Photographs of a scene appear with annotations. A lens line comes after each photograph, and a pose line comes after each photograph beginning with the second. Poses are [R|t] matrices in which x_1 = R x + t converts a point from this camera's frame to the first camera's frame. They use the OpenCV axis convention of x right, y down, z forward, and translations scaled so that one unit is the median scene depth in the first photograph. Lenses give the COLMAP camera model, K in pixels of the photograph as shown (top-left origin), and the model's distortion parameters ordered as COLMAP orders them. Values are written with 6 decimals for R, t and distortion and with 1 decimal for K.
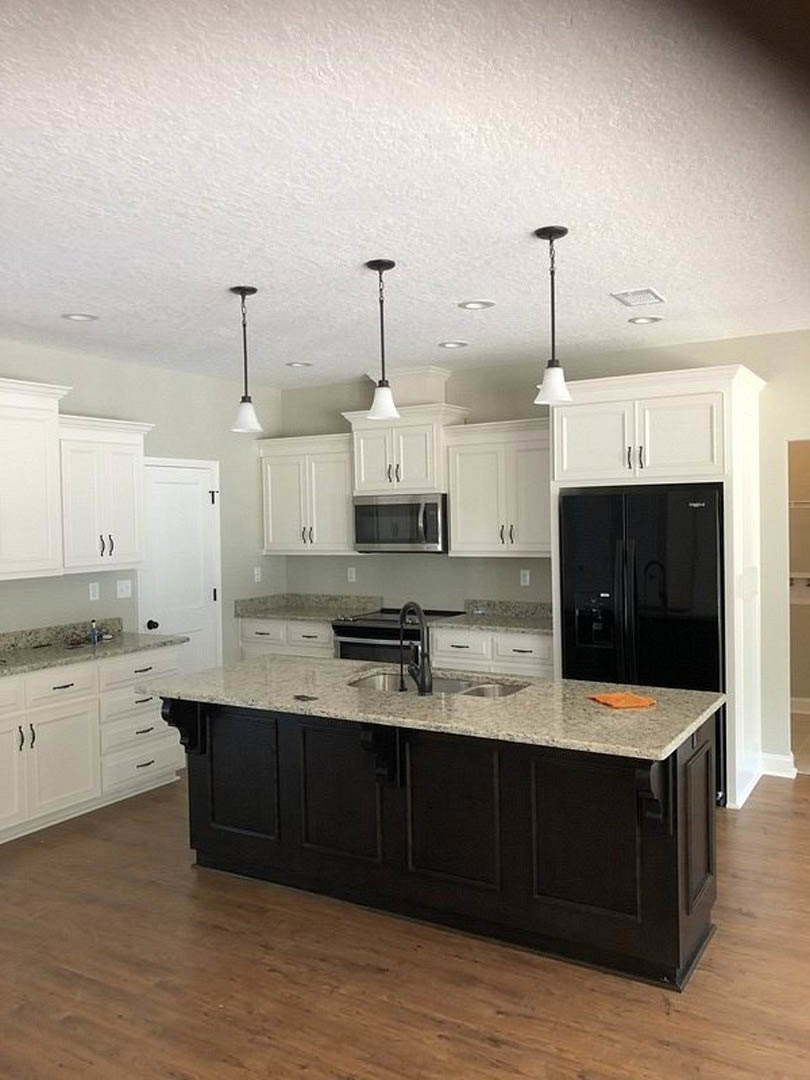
lens RADIAL K [[898.9, 0, 405.0], [0, 898.9, 540.0], [0, 0, 1]] dist [-0.150248, -0.000439]
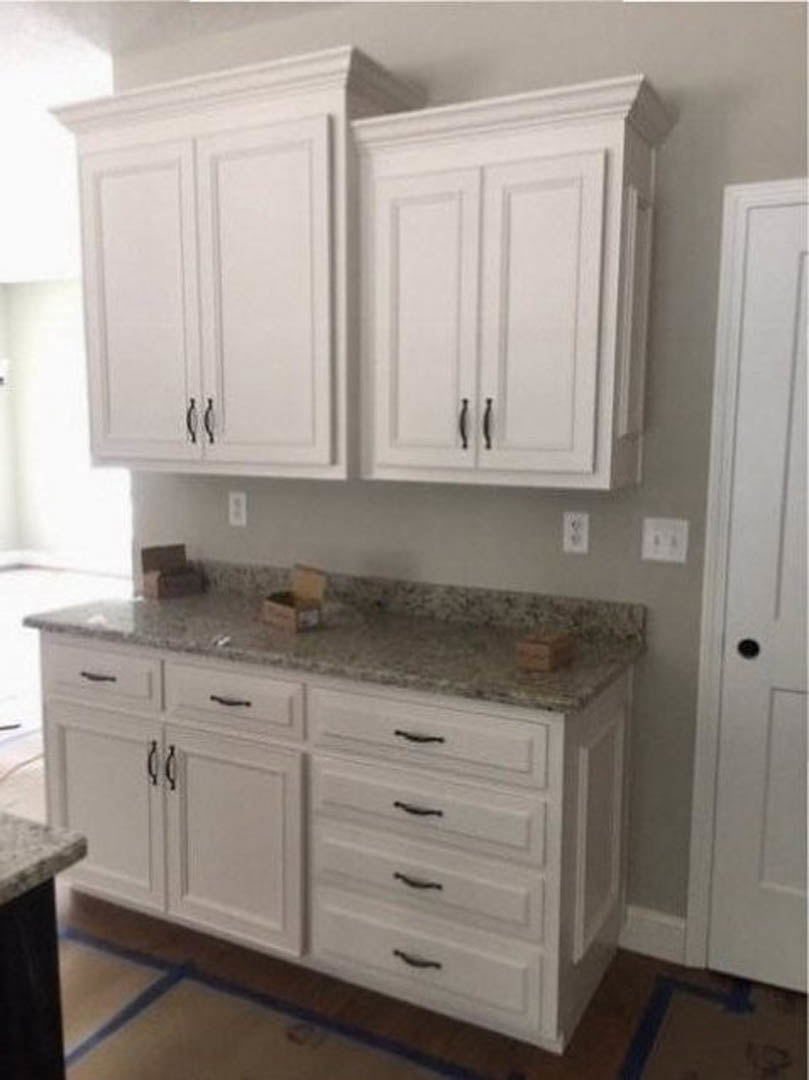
lens RADIAL K [[898.9, 0, 404.5], [0, 898.9, 540.0], [0, 0, 1]] dist [-0.150248, -0.000439]
pose [[0.062070, 0.156447, -0.985734, 0.096878], [-0.032299, 0.987436, 0.154684, -0.006035], [0.997549, 0.022237, 0.066344, 0.947081]]
